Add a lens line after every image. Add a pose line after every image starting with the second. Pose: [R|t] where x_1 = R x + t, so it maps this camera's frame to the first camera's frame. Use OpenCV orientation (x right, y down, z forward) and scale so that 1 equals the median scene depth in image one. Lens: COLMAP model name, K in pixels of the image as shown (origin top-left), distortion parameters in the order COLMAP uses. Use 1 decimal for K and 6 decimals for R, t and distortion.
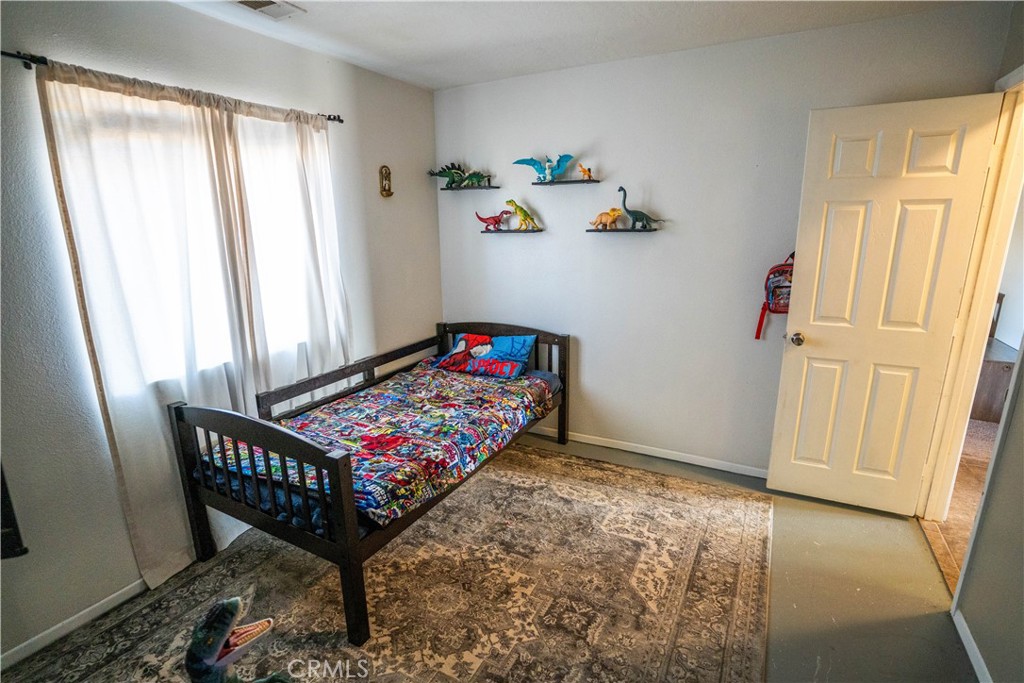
lens RADIAL K [[502.1, 0, 514.8], [0, 502.1, 342.3], [0, 0, 1]] dist [-0.030637, 0.004400]
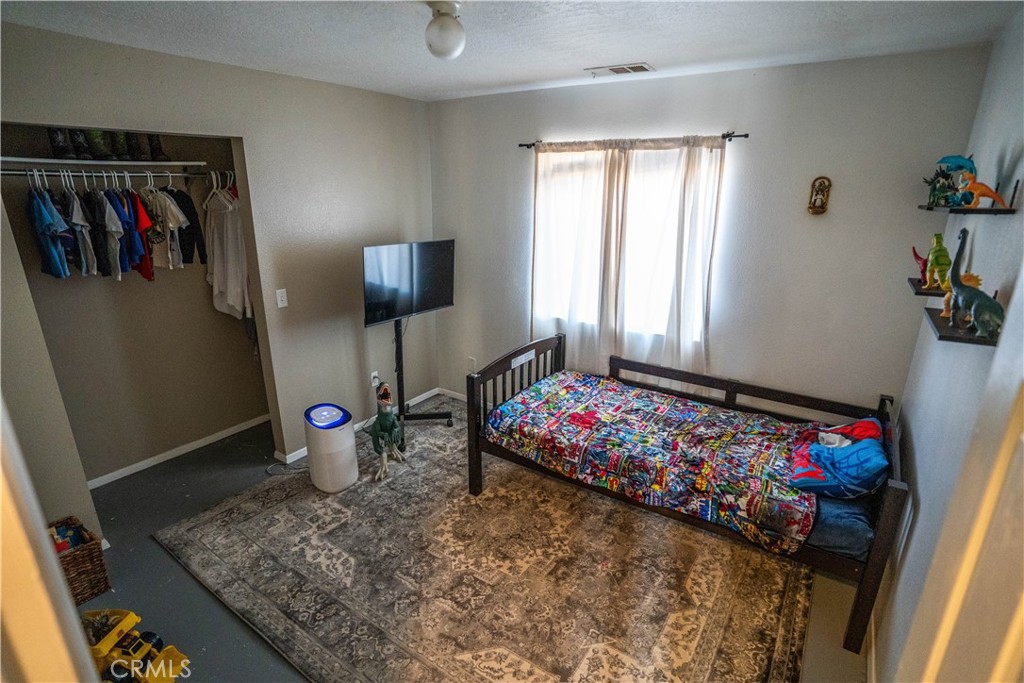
lens RADIAL K [[502.1, 0, 514.9], [0, 502.1, 344.7], [0, 0, 1]] dist [-0.030637, 0.004400]
pose [[-0.090691, 0.310057, -0.946383, 0.860991], [-0.245360, 0.914049, 0.322976, -0.323929], [0.965181, 0.261496, -0.006821, 0.801457]]
